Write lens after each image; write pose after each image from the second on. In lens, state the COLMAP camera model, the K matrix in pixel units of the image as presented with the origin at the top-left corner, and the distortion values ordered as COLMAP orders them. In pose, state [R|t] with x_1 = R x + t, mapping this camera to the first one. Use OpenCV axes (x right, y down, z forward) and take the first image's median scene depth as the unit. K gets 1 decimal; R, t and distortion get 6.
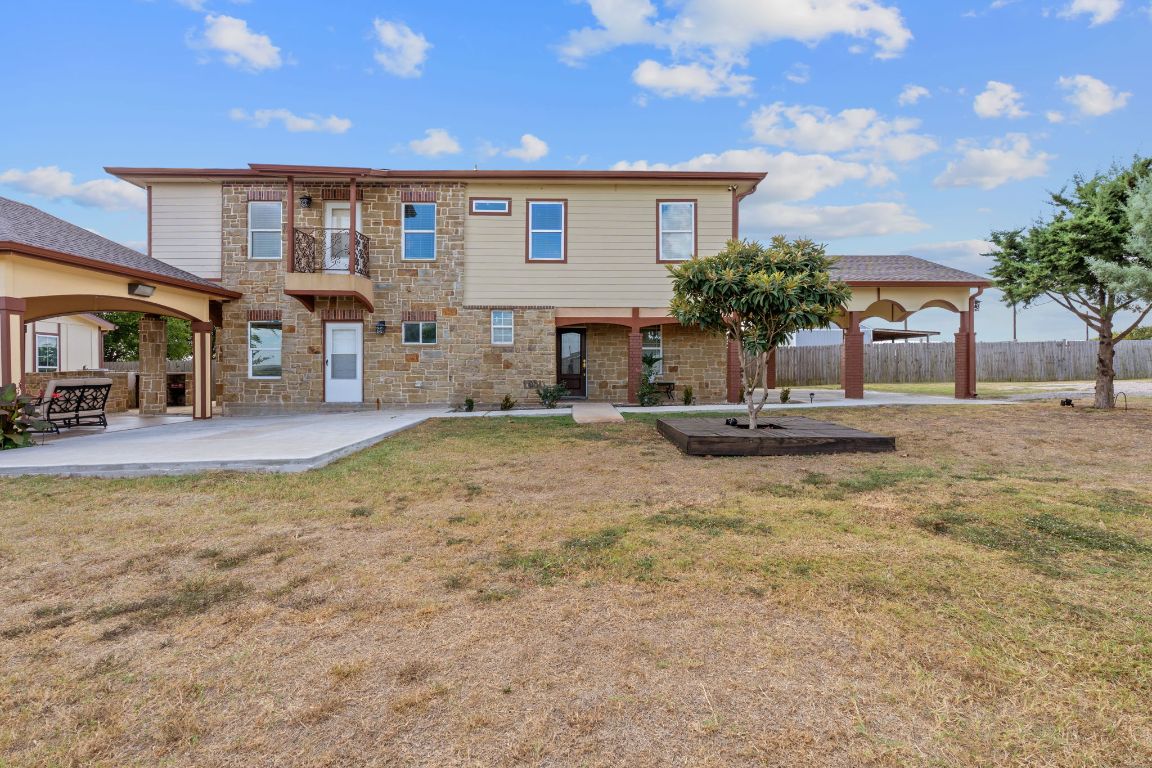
lens RADIAL K [[505.3, 0, 571.6], [0, 505.3, 375.6], [0, 0, 1]] dist [-0.003376, -0.000253]
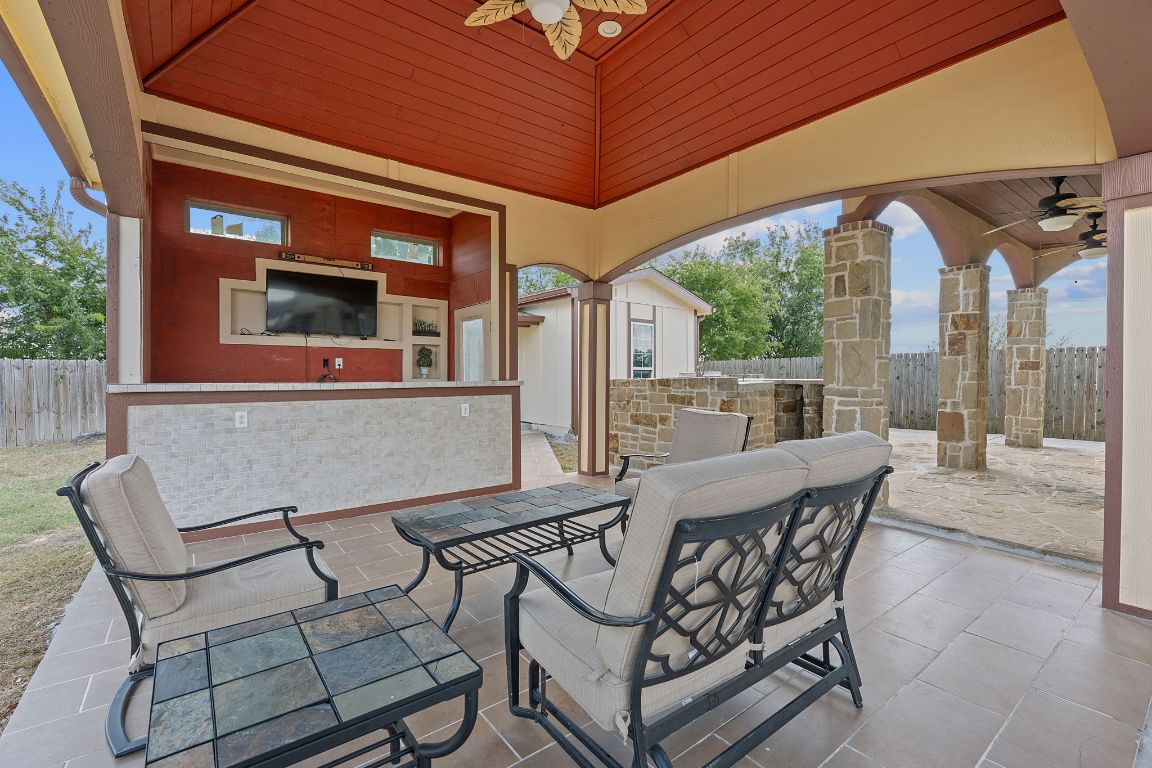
lens RADIAL K [[505.3, 0, 574.3], [0, 505.3, 380.7], [0, 0, 1]] dist [-0.003376, -0.000253]
pose [[0.586080, 0.005138, -0.810237, -0.553231], [0.009326, 0.999871, 0.013086, -0.010800], [0.810199, -0.015226, 0.585957, 0.534586]]
